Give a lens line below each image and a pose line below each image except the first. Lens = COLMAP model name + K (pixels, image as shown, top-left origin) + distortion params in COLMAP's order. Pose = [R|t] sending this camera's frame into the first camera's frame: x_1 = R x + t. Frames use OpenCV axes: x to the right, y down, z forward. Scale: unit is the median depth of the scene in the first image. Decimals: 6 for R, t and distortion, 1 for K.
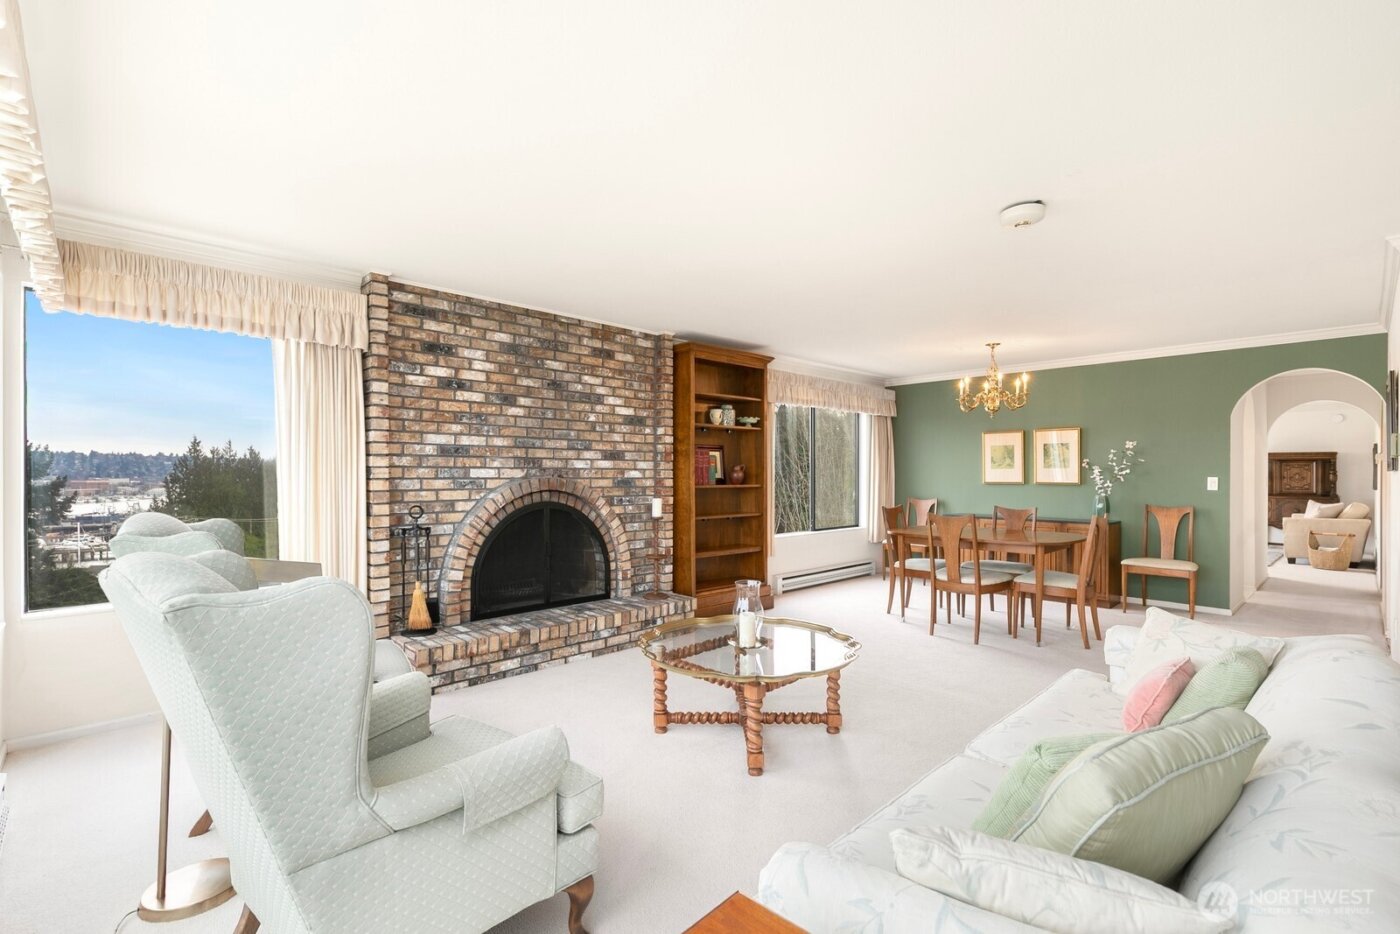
lens RADIAL K [[633.2, 0, 696.4], [0, 633.2, 473.7], [0, 0, 1]] dist [0.009570, -0.000494]
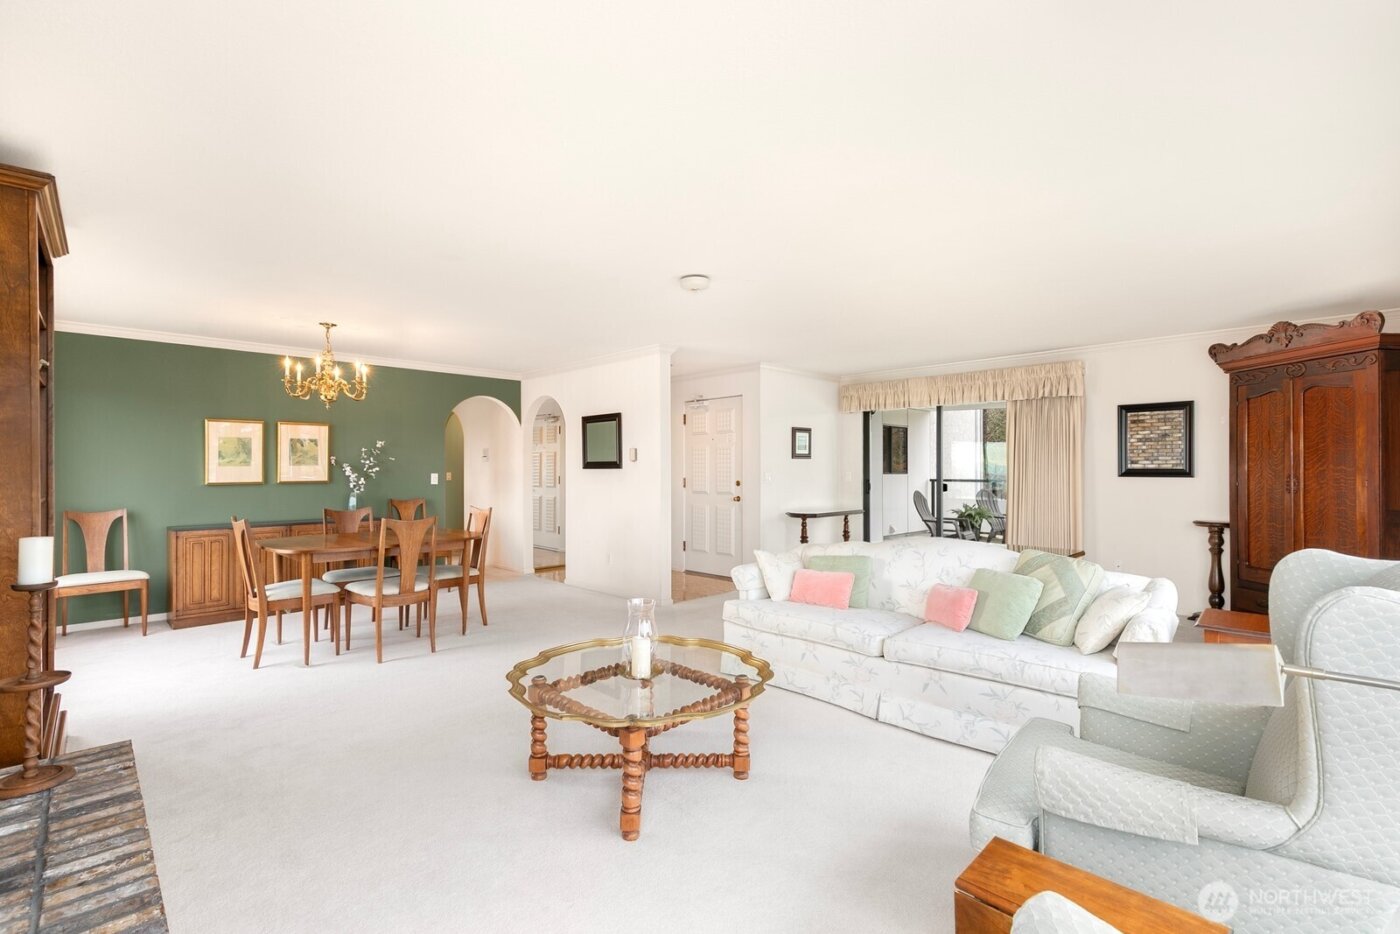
lens RADIAL K [[633.2, 0, 696.4], [0, 633.2, 473.7], [0, 0, 1]] dist [0.009570, -0.000494]
pose [[-0.006661, -0.009618, 0.999932, -0.518518], [0.003260, 0.999948, 0.009640, -0.005785], [-0.999973, 0.003324, -0.006629, 0.621226]]
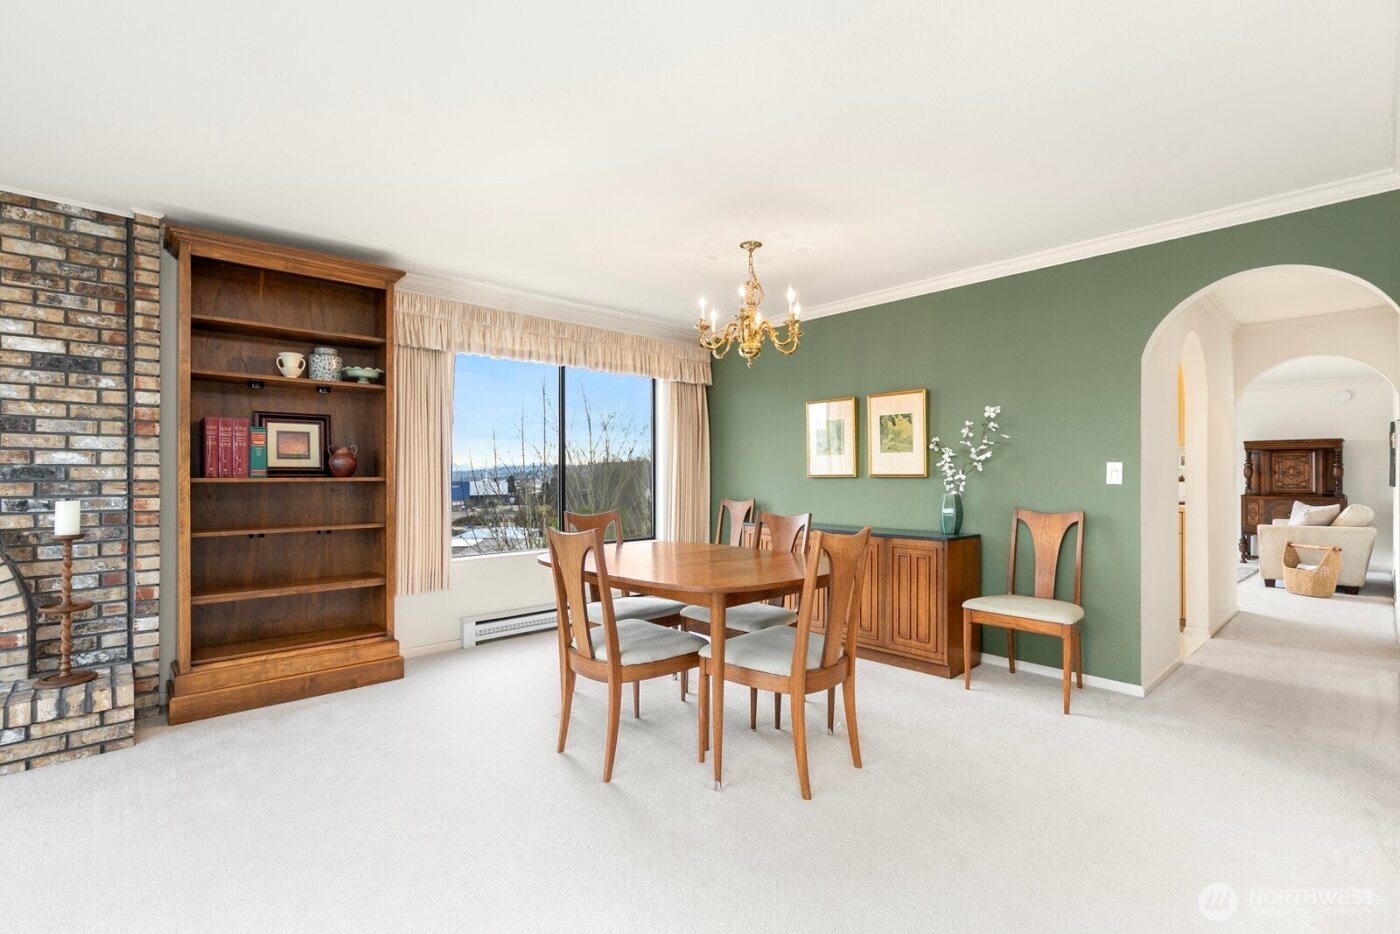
lens RADIAL K [[627.3, 0, 699.0], [0, 627.3, 473.6], [0, 0, 1]] dist [0.007570, -0.000472]
pose [[0.999839, -0.003236, -0.017652, 0.534234], [0.003181, 0.999990, -0.003142, 0.020553], [0.017662, 0.003086, 0.999839, 0.499023]]
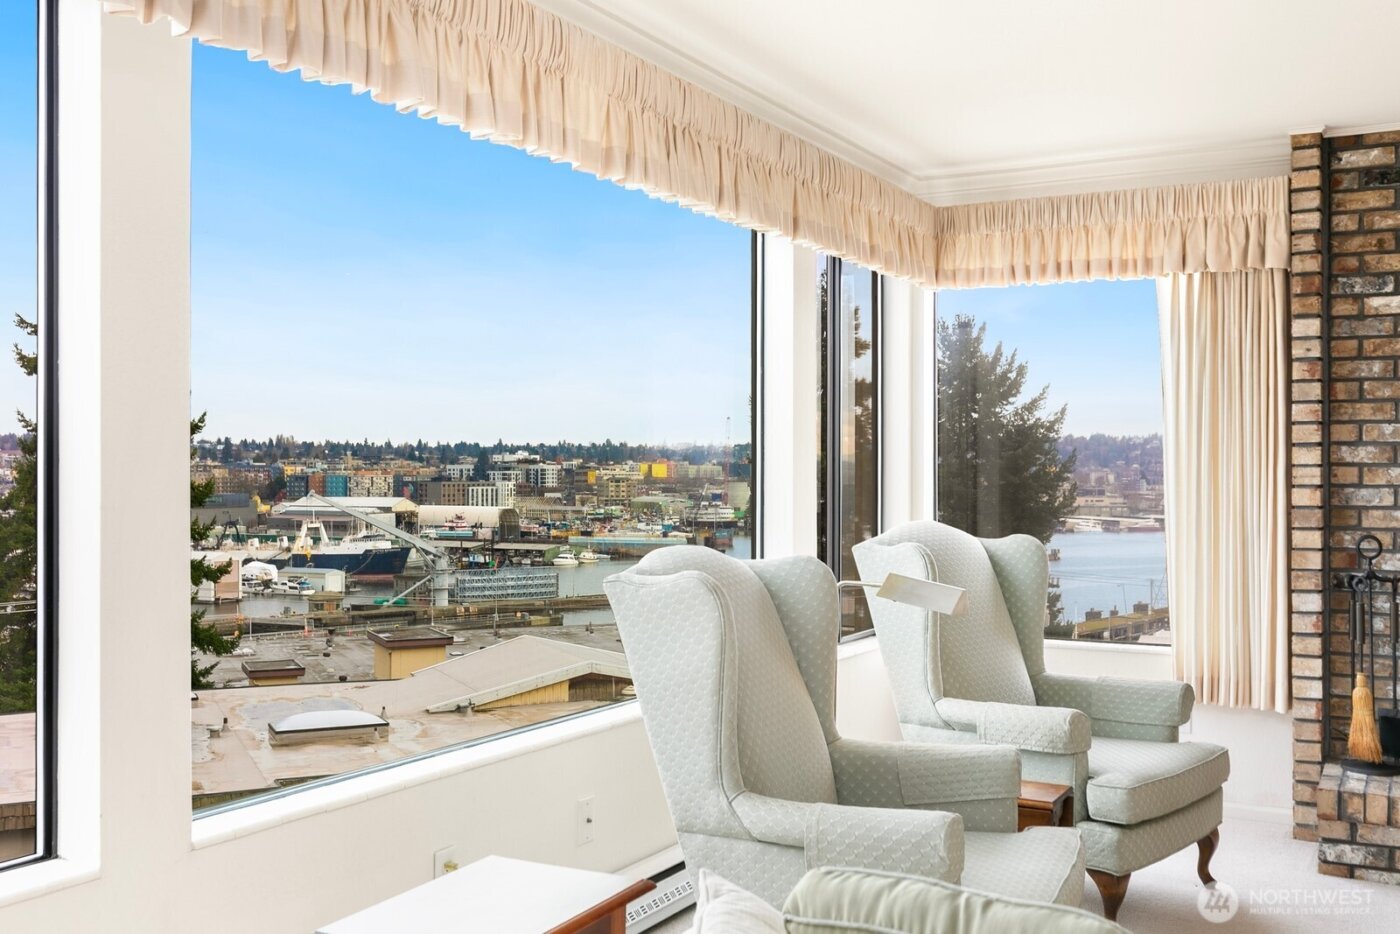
lens RADIAL K [[1358.7, 0, 701.7], [0, 1358.7, 472.7], [0, 0, 1]] dist [-0.015910, 0.009473]
pose [[0.297721, -0.001663, -0.954651, 0.418930], [-0.000376, 0.999998, -0.001859, -0.001208], [0.954653, 0.000912, 0.297720, 0.085270]]
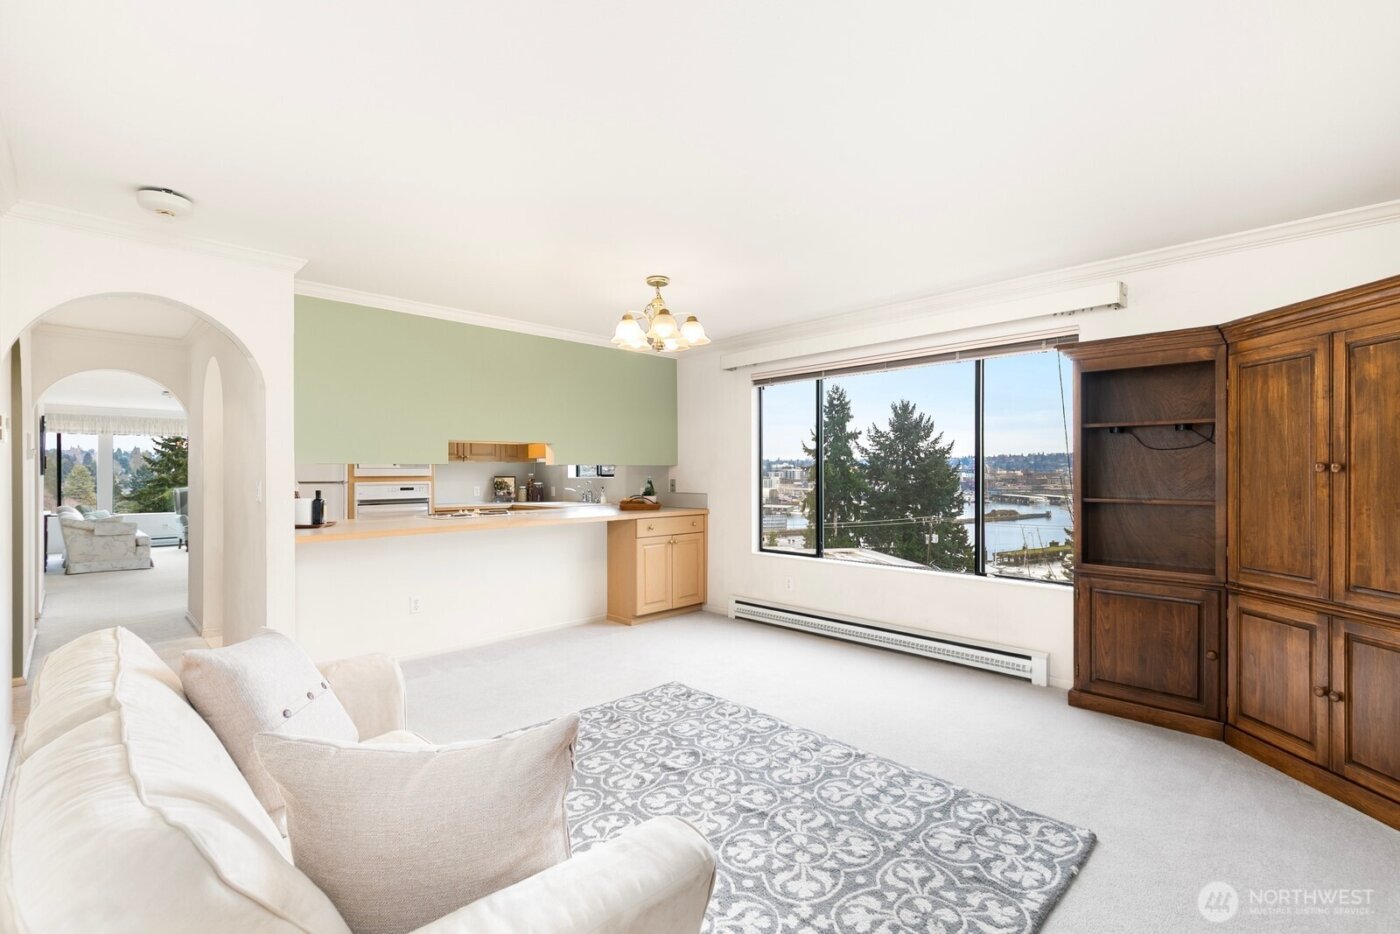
lens RADIAL K [[629.2, 0, 702.9], [0, 629.2, 473.3], [0, 0, 1]] dist [0.012189, -0.000286]
pose [[0.020033, -0.001830, -0.999798, 2.272537], [0.002827, 0.999994, -0.001774, 0.004899], [0.999795, -0.002791, 0.020038, 2.199567]]
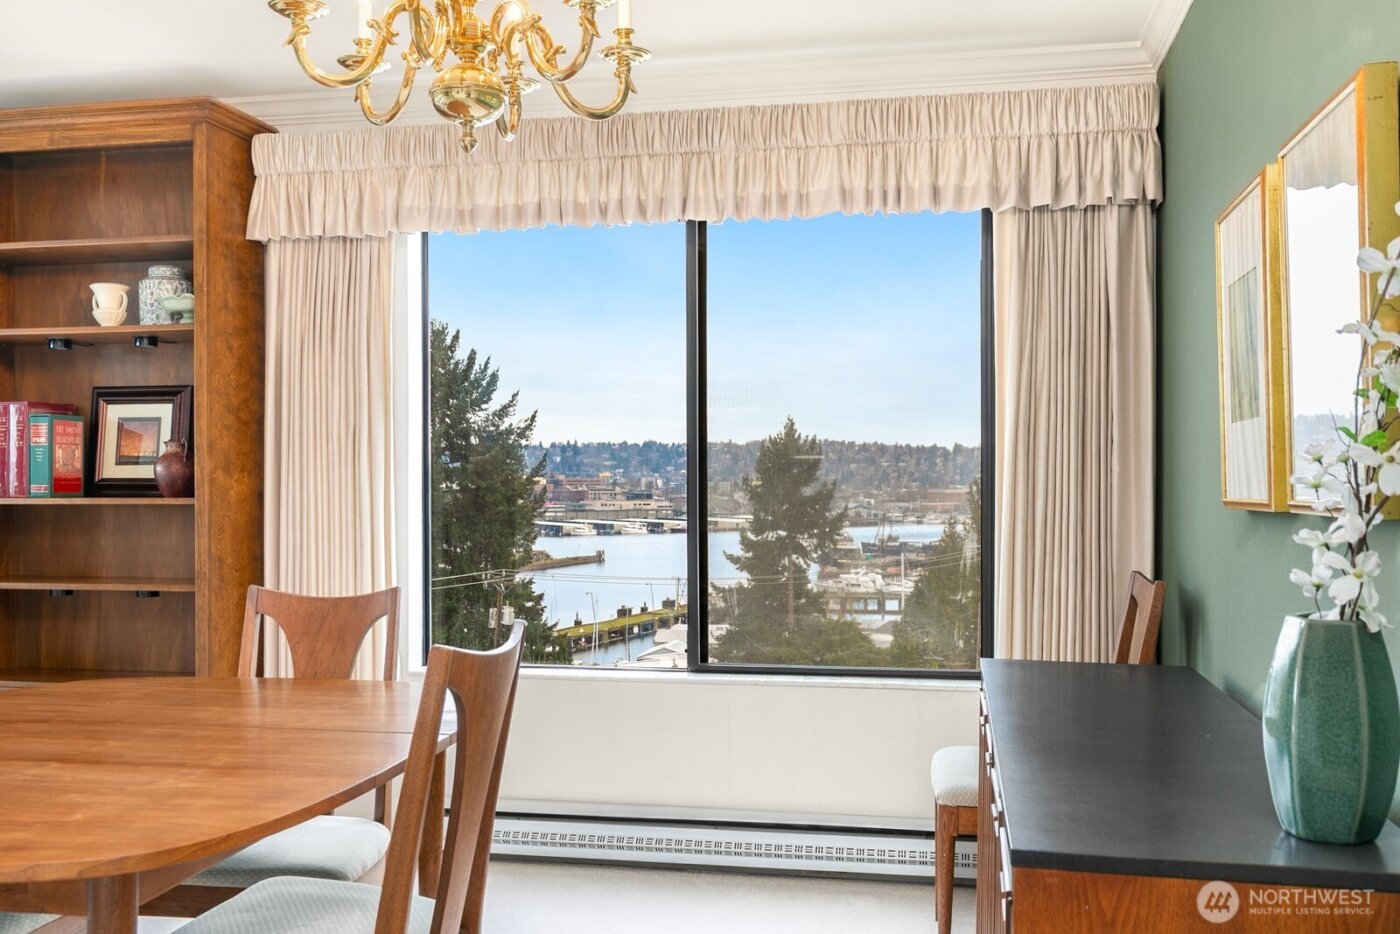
lens RADIAL K [[1337.3, 0, 695.9], [0, 1337.3, 504.3], [0, 0, 1]] dist [0.006229, 0.001154]
pose [[0.575965, 0.013319, -0.817366, 1.034637], [0.002677, 0.999831, 0.018178, 0.010855], [0.817470, -0.012659, 0.575832, 1.033450]]
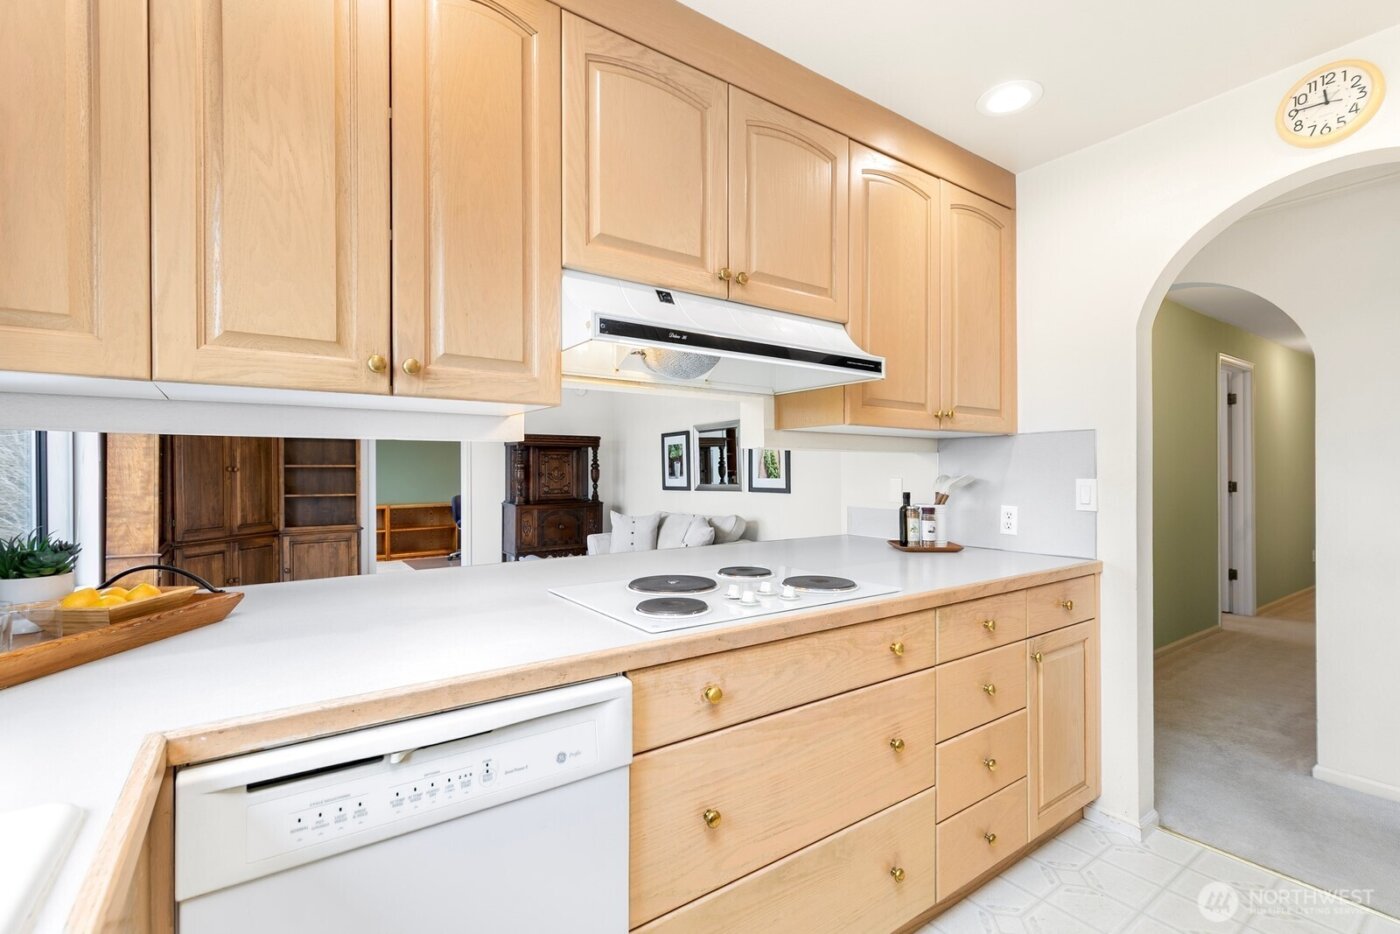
lens RADIAL K [[627.3, 0, 699.0], [0, 627.3, 473.6], [0, 0, 1]] dist [0.007570, -0.000472]
pose [[0.153478, -0.010126, 0.988100, 0.780069], [0.005569, 0.999940, 0.009382, 0.002115], [-0.988136, 0.004063, 0.153525, 1.774011]]
